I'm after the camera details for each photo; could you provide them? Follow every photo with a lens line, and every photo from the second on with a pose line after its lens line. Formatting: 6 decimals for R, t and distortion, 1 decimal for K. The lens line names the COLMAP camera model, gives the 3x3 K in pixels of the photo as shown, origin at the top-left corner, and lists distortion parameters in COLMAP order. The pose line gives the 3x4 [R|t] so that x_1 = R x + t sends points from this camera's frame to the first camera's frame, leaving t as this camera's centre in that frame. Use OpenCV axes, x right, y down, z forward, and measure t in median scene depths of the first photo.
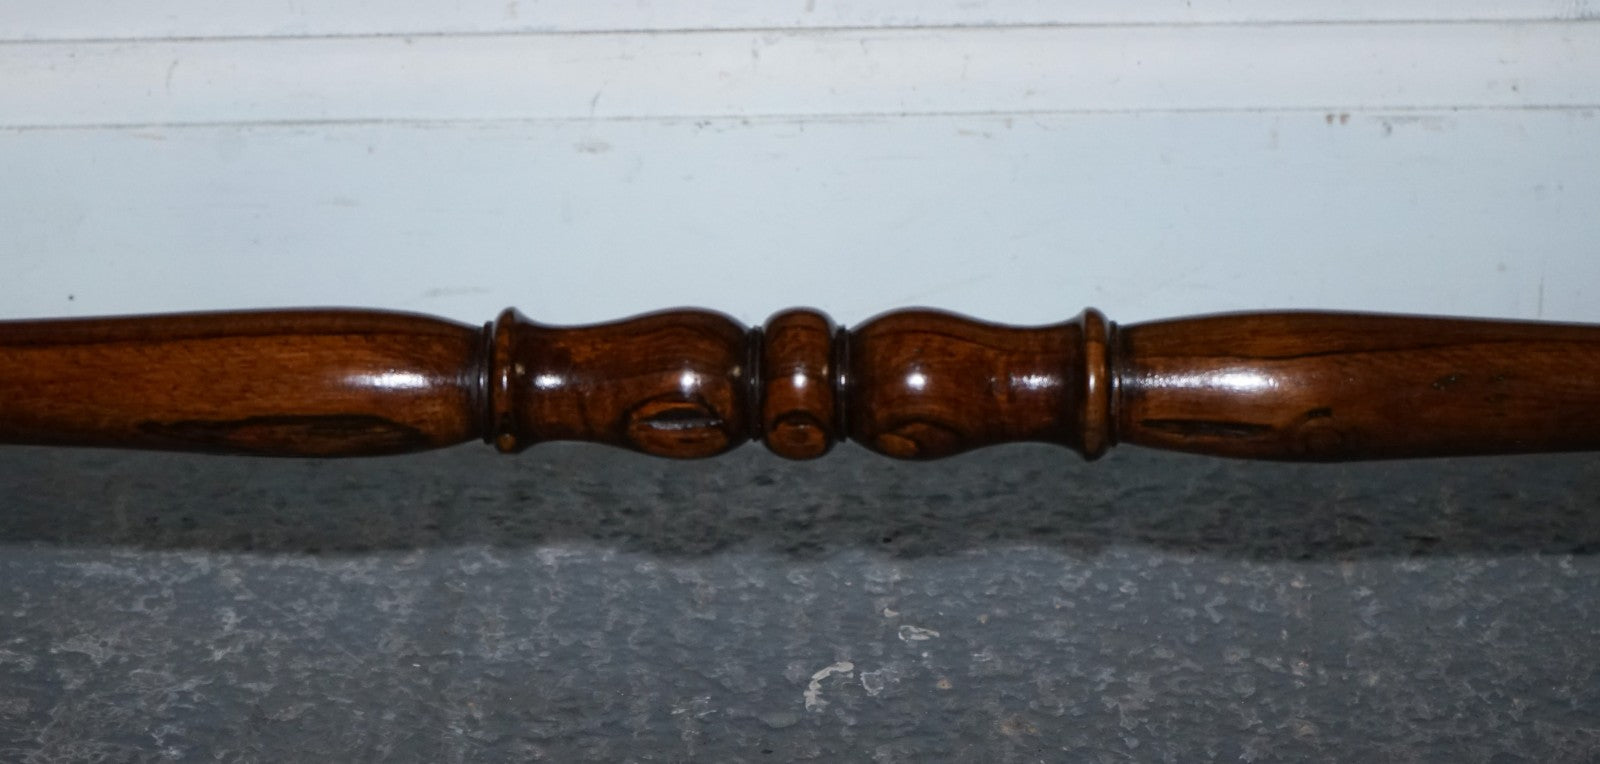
lens RADIAL K [[3496.4, 0, 800.0], [0, 3496.4, 382.0], [0, 0, 1]] dist [-0.056012, -0.019811]
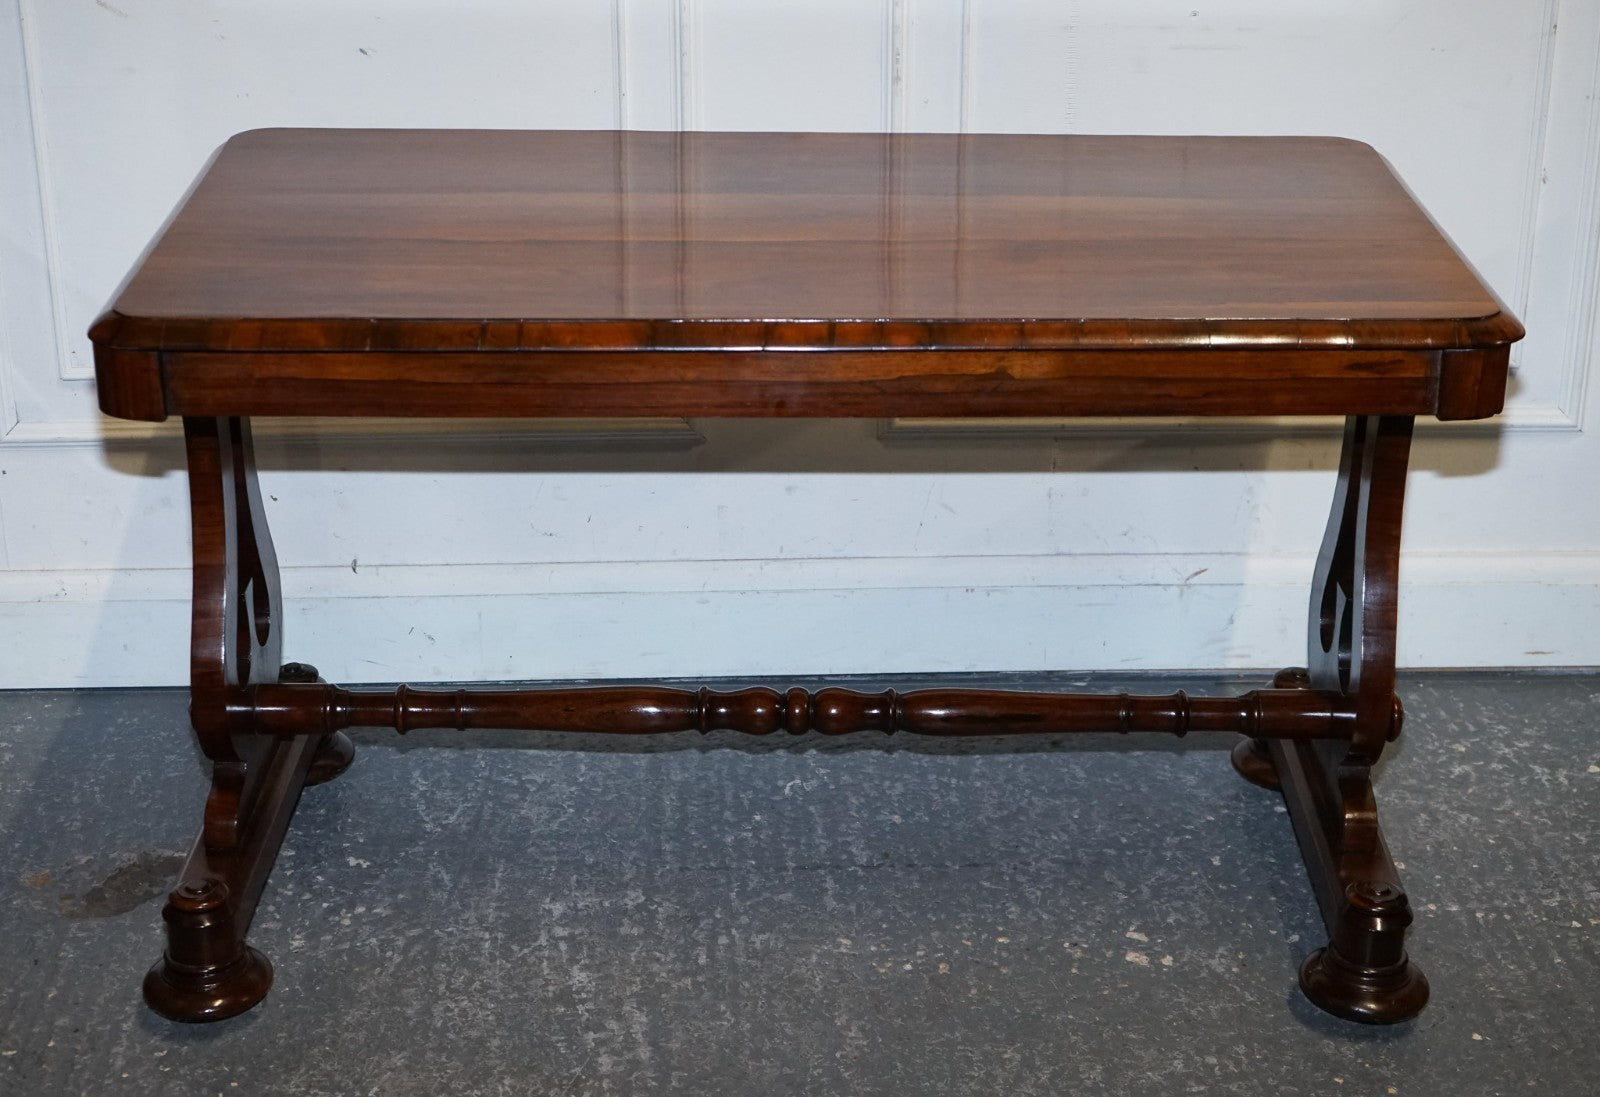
lens RADIAL K [[2650.8, 0, 788.7], [0, 2650.8, 522.4], [0, 0, 1]] dist [0.039468, 0.058150]
pose [[0.999306, -0.002806, 0.037139, -0.076654], [0.005678, 0.996979, -0.077464, 0.037415], [-0.036809, 0.077621, 0.996303, -1.223845]]
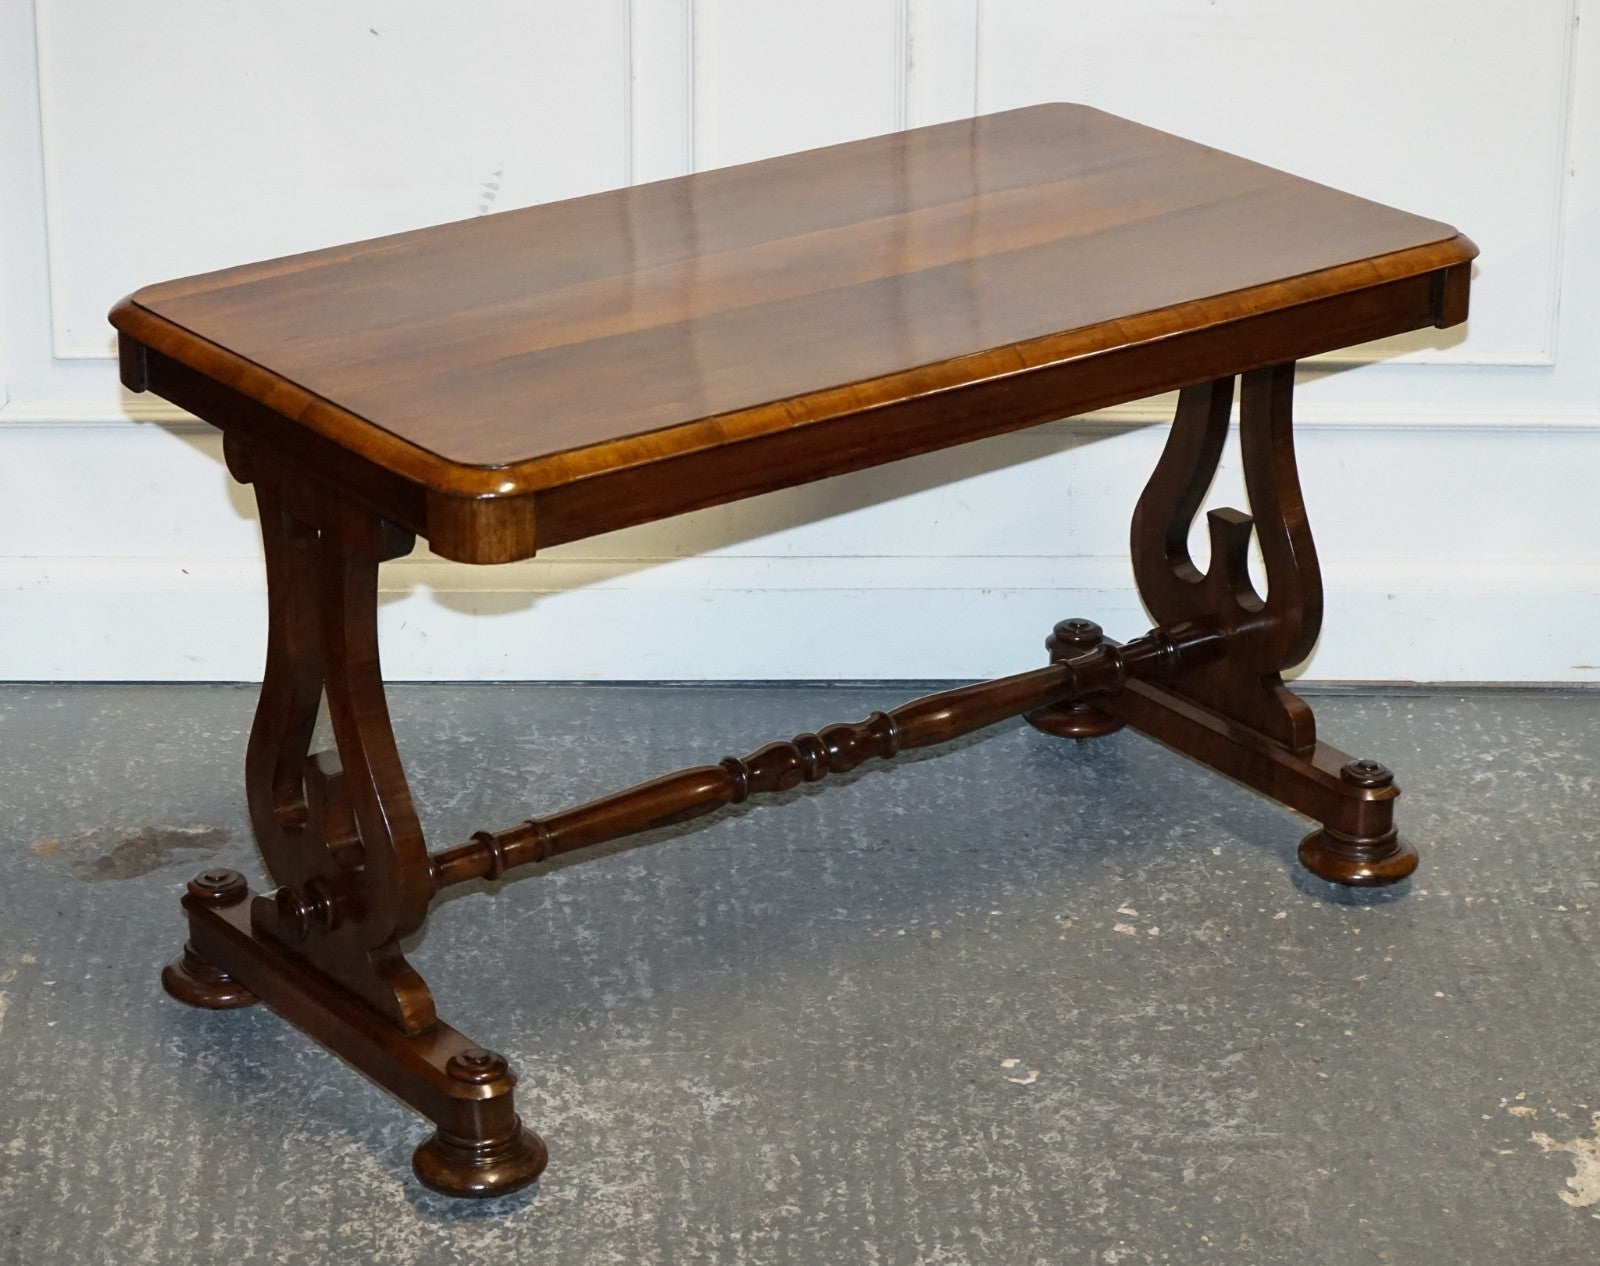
lens RADIAL K [[5392.5, 0, 738.3], [0, 5392.5, 633.5], [0, 0, 1]] dist [0.214100, -2.032405]
pose [[0.999861, 0.012117, 0.011491, -0.091260], [-0.010903, 0.994893, -0.100344, 0.409246], [-0.012648, 0.100205, 0.994886, -3.410087]]
